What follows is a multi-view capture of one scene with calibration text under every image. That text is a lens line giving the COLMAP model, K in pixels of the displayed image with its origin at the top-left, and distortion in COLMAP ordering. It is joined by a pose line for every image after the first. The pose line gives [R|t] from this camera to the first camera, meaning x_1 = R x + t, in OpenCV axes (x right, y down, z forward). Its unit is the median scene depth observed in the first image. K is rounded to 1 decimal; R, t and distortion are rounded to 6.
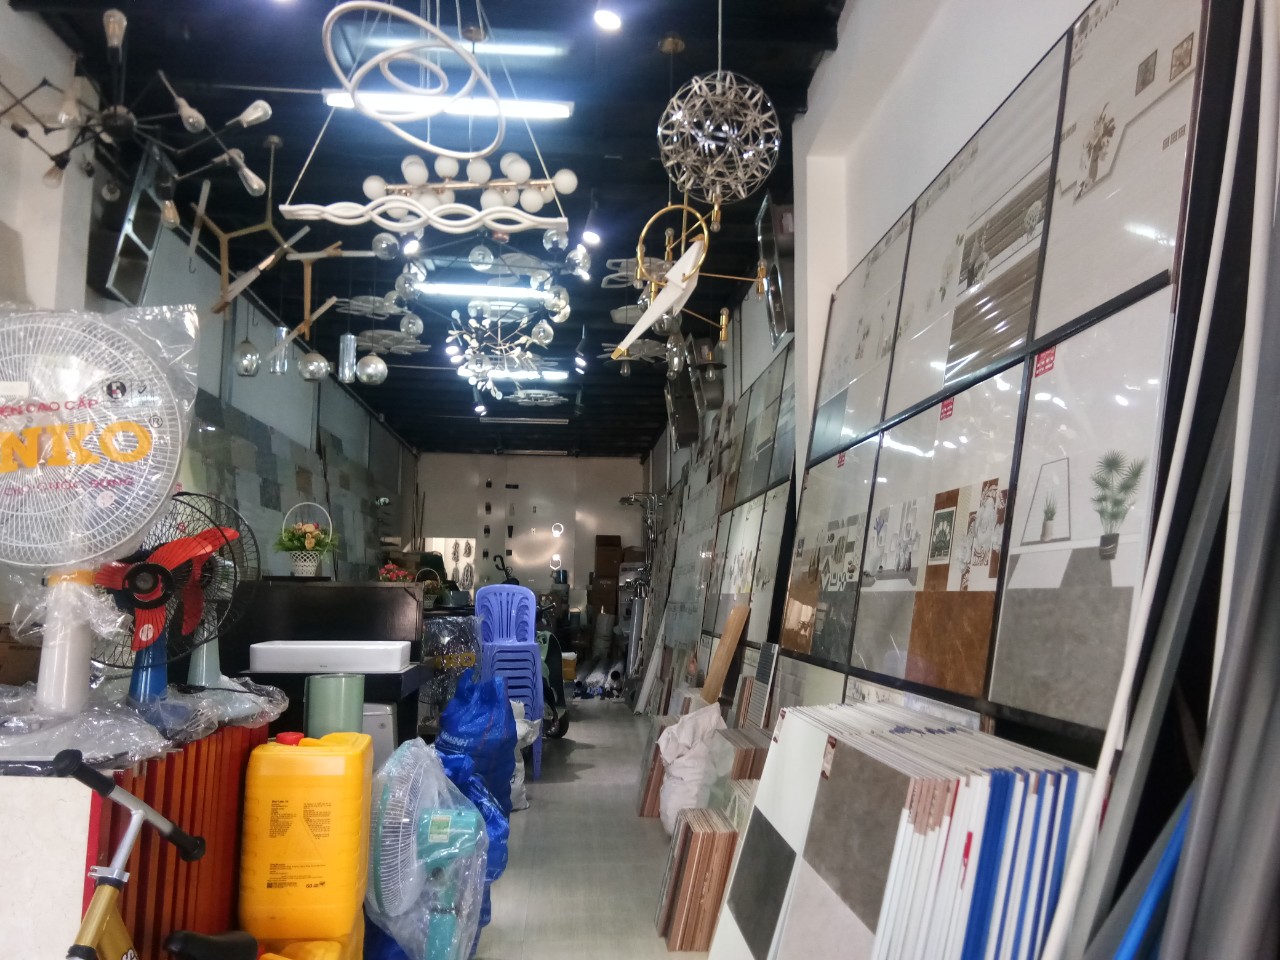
lens RADIAL K [[992.6, 0, 640.3], [0, 992.6, 479.1], [0, 0, 1]] dist [0.003481, -0.002898]
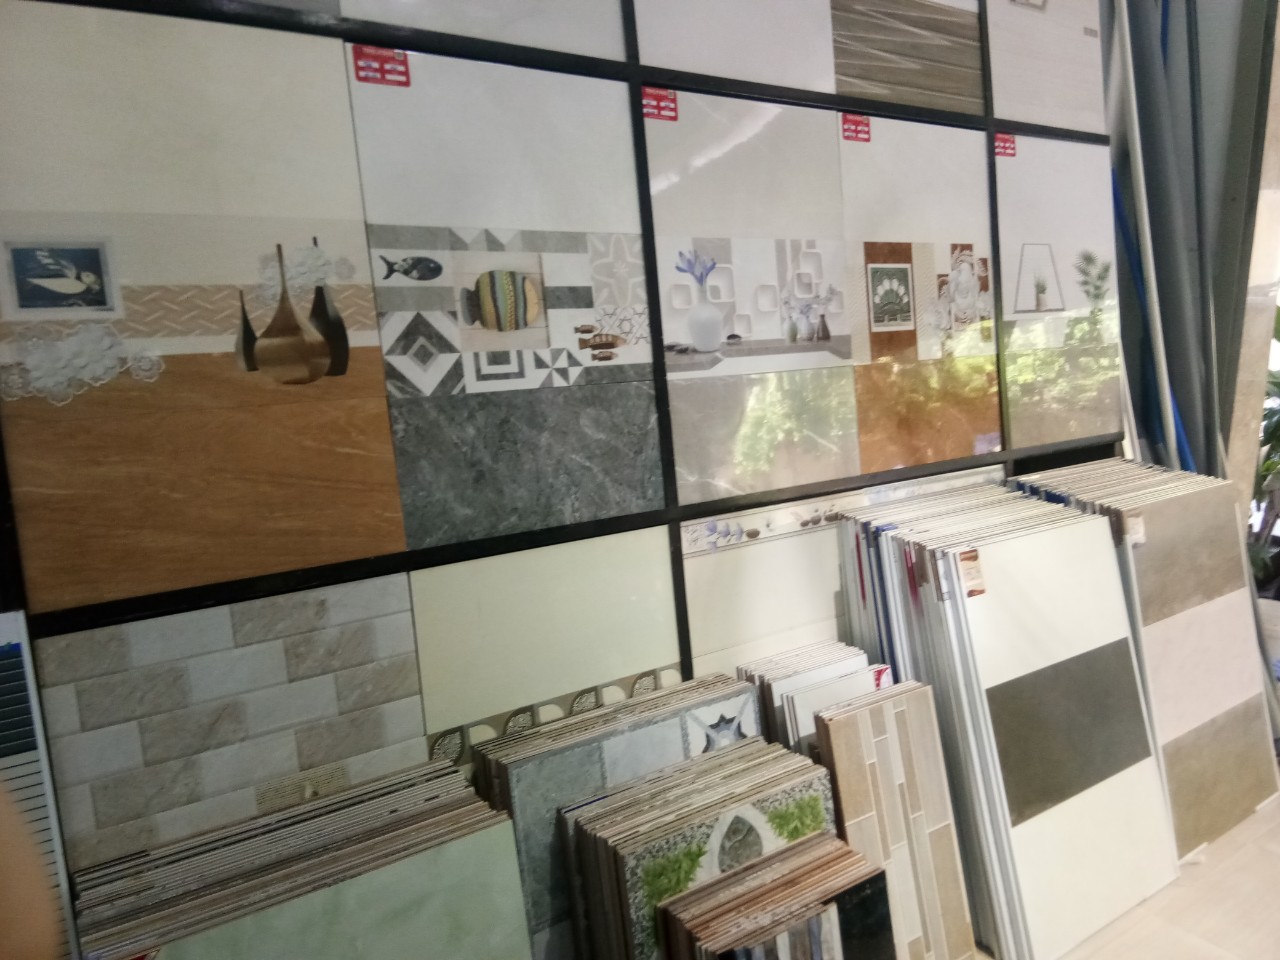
lens RADIAL K [[992.6, 0, 640.2], [0, 992.6, 478.5], [0, 0, 1]] dist [0.003481, -0.002898]
pose [[-0.515696, -0.190032, 0.835431, -0.358665], [-0.106514, 0.981748, 0.157565, 0.108996], [-0.850125, -0.007729, -0.526524, 1.791046]]
